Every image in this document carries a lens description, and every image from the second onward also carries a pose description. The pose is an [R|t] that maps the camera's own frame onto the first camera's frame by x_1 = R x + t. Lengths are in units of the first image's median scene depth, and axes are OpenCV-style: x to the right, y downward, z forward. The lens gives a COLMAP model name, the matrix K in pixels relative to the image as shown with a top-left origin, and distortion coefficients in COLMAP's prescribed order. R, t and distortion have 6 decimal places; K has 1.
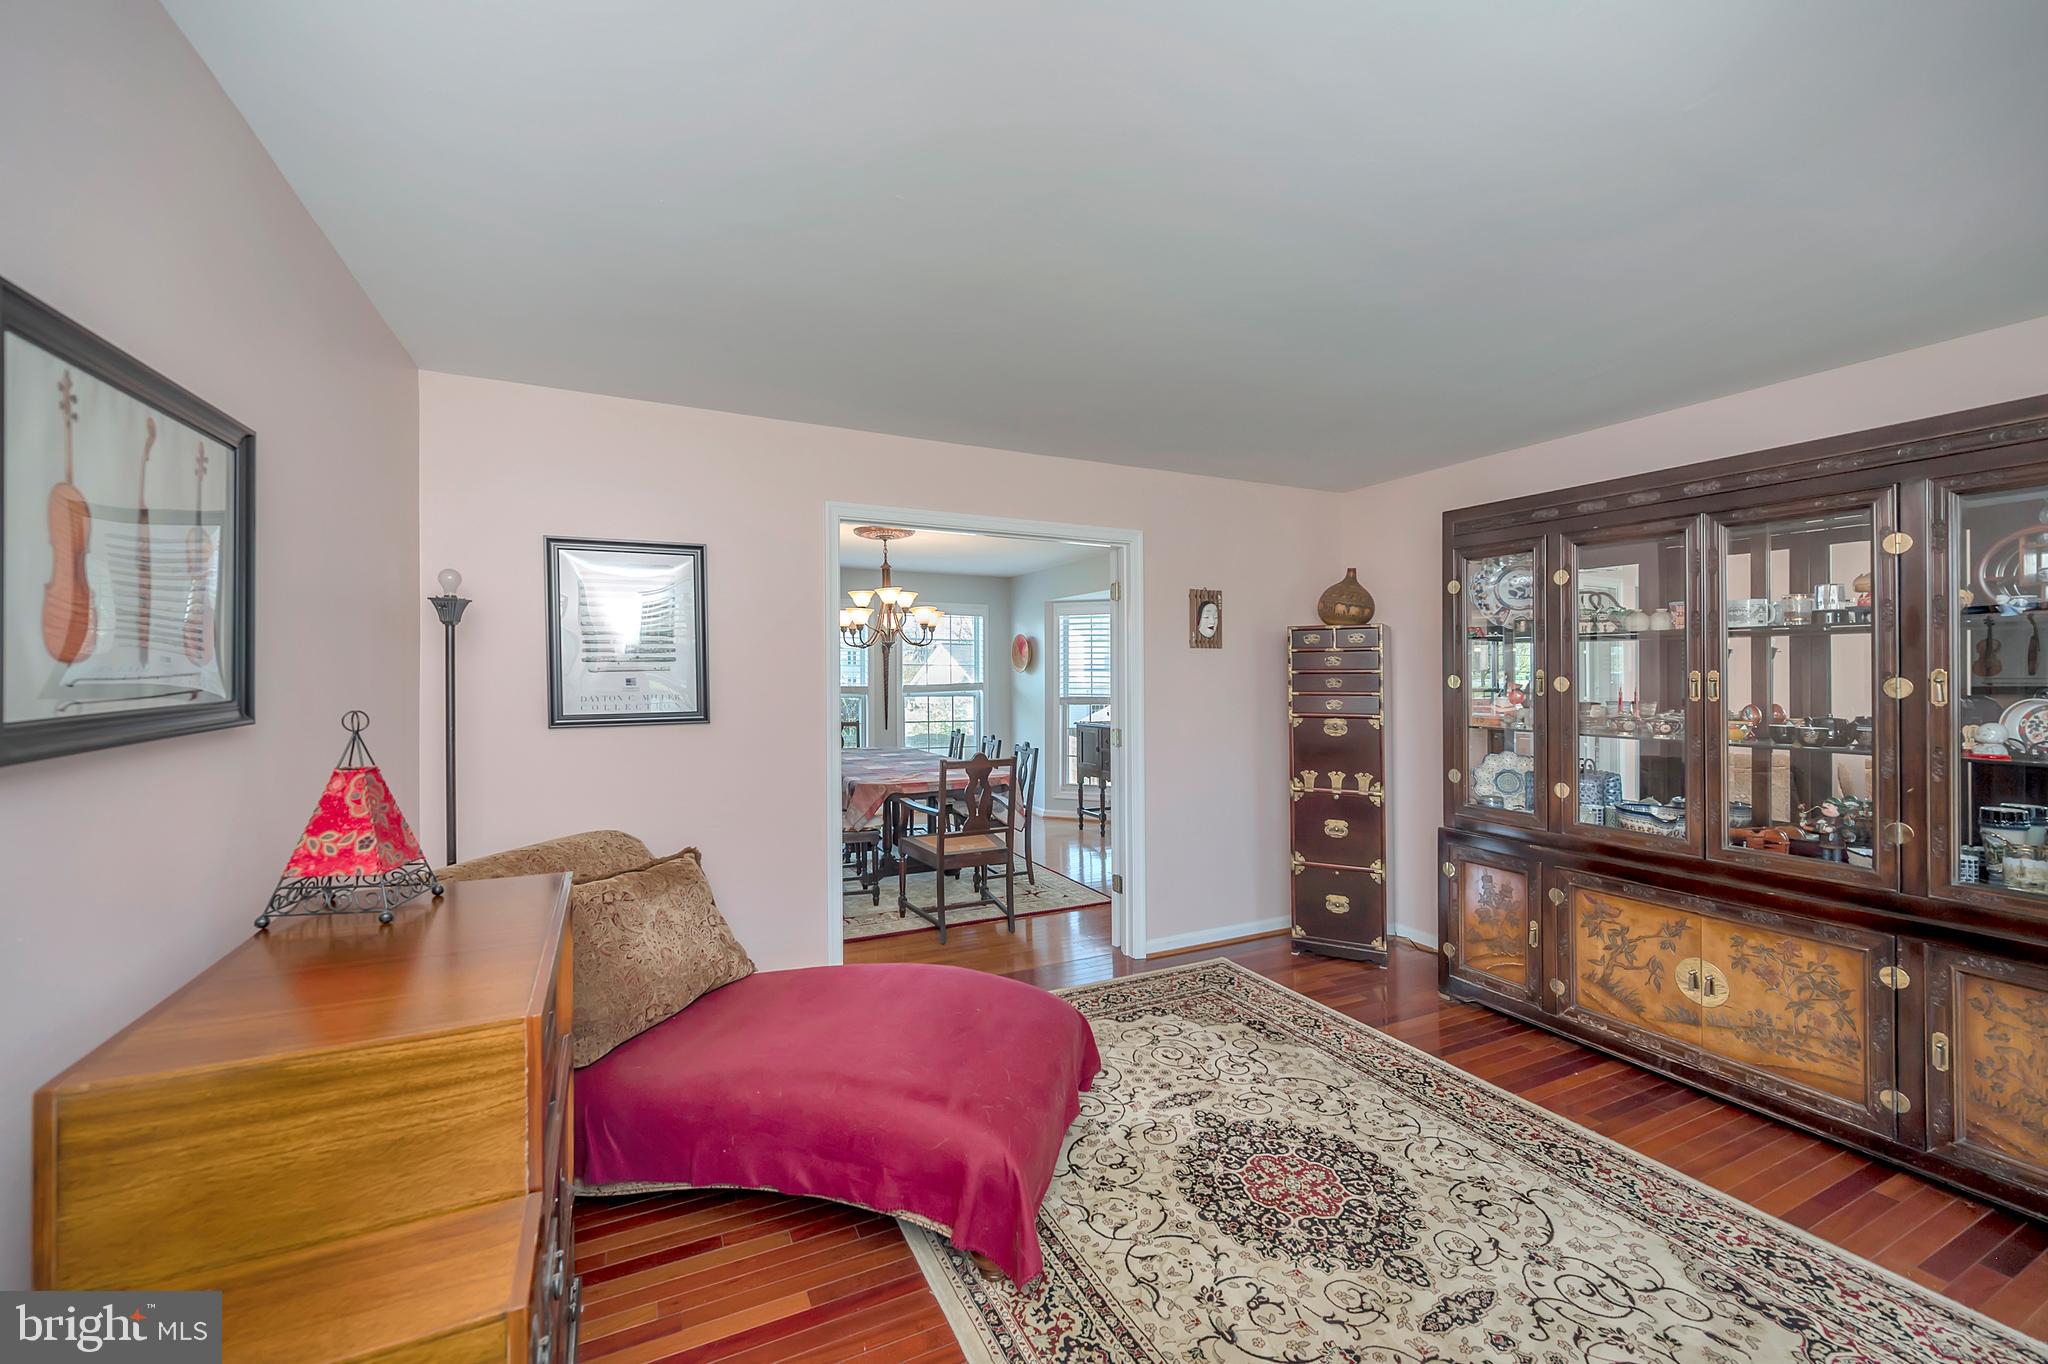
lens RADIAL K [[821.6, 0, 1030.7], [0, 821.6, 669.4], [0, 0, 1]] dist [-0.000287, -0.000030]
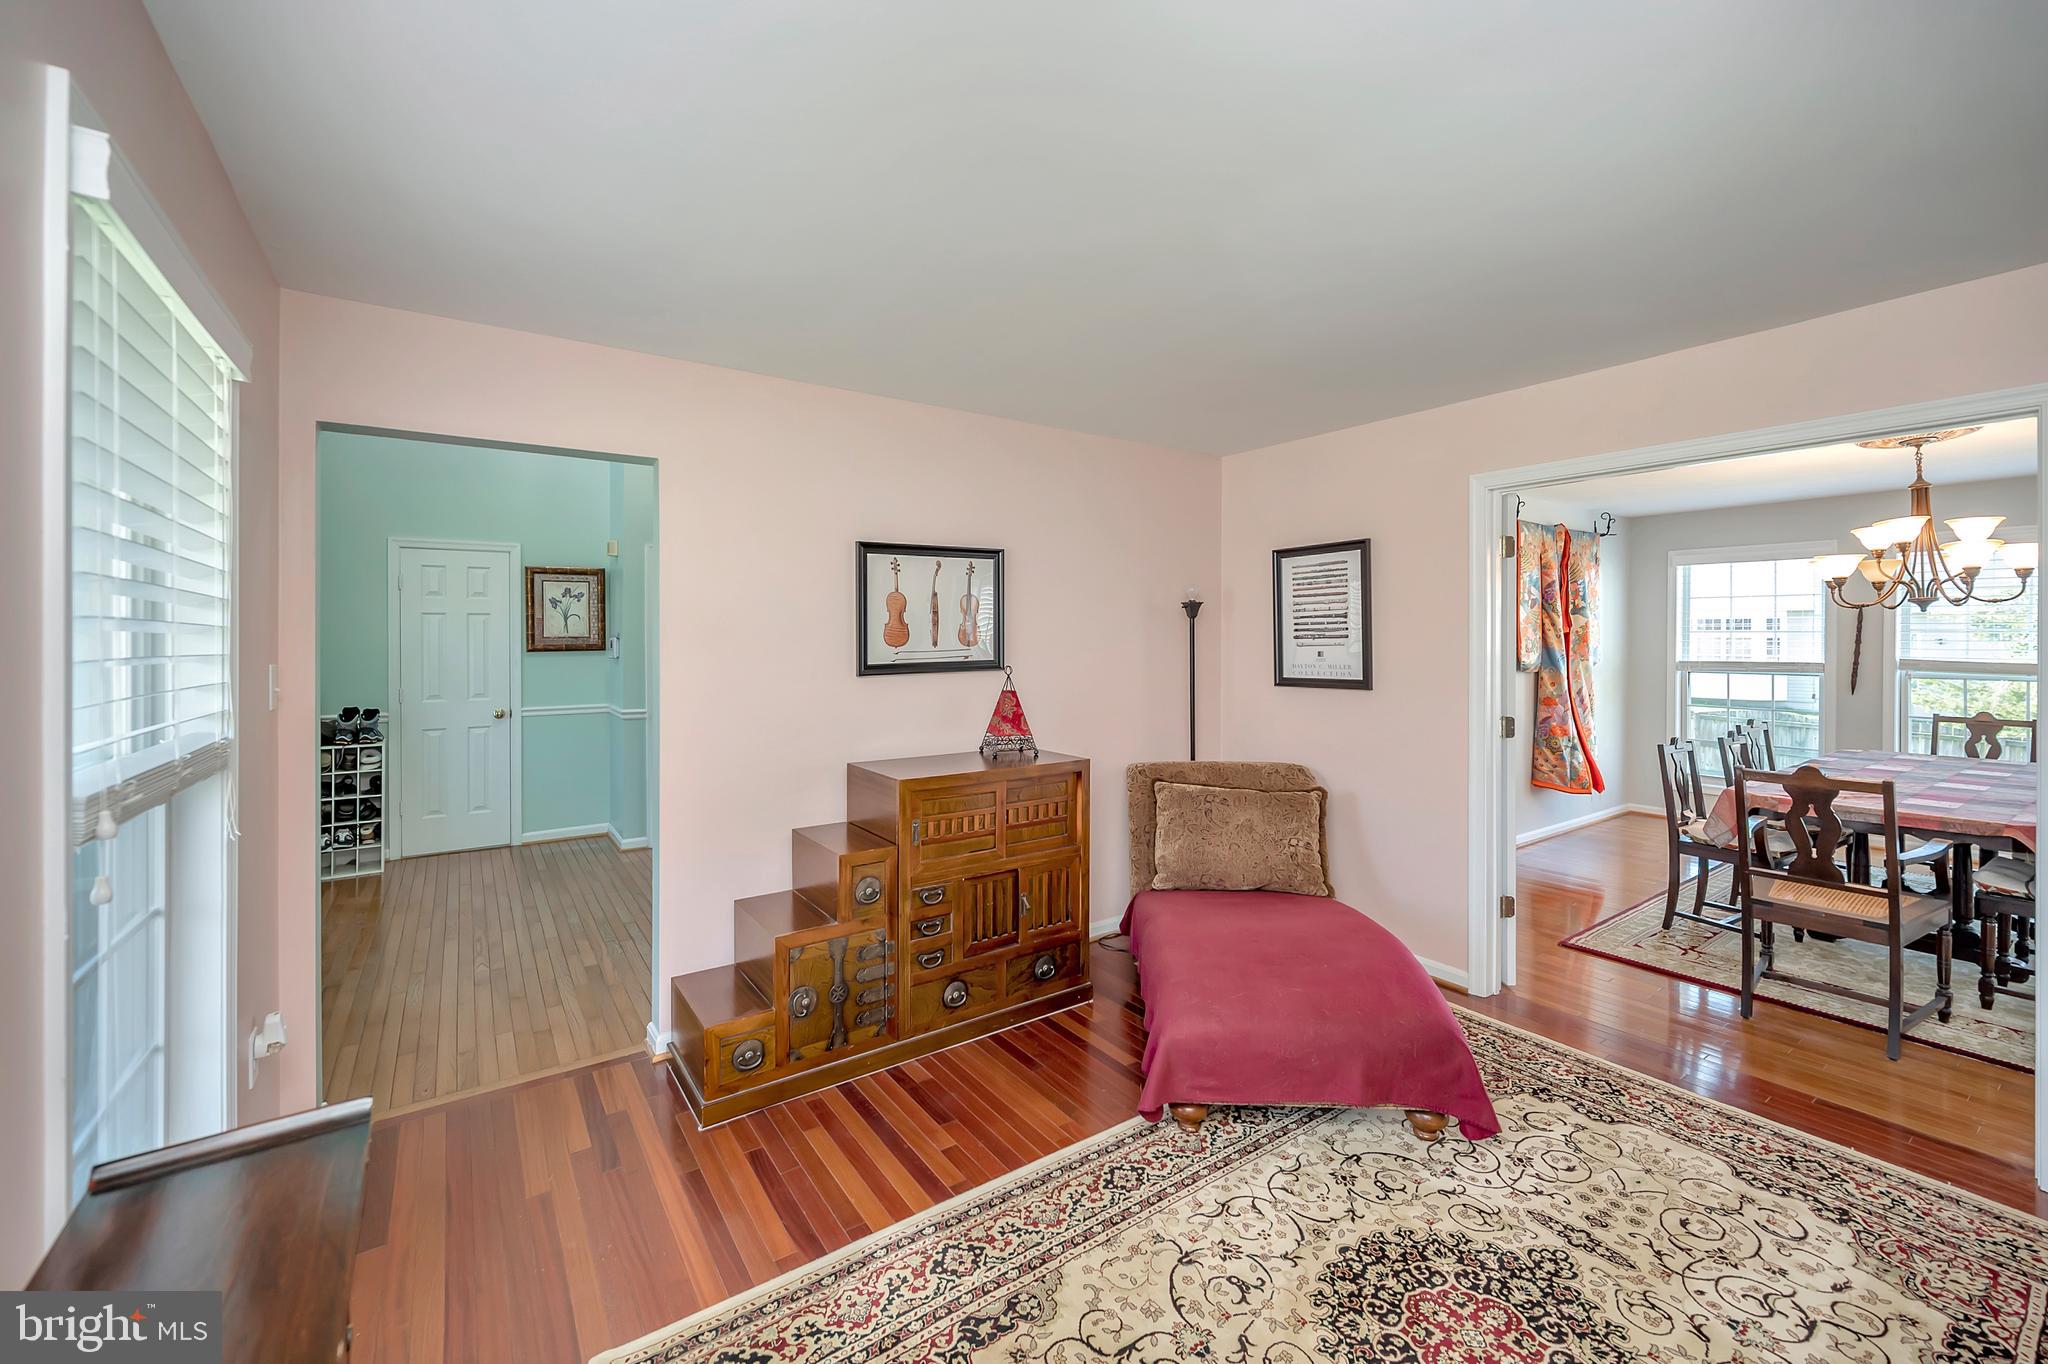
lens RADIAL K [[824.2, 0, 1023.8], [0, 824.2, 637.3], [0, 0, 1]] dist [0.000752, 0.000151]
pose [[0.145501, -0.001675, -0.989357, 0.822402], [0.007642, 0.999971, -0.000569, -0.015862], [0.989329, -0.007477, 0.145510, 0.396615]]
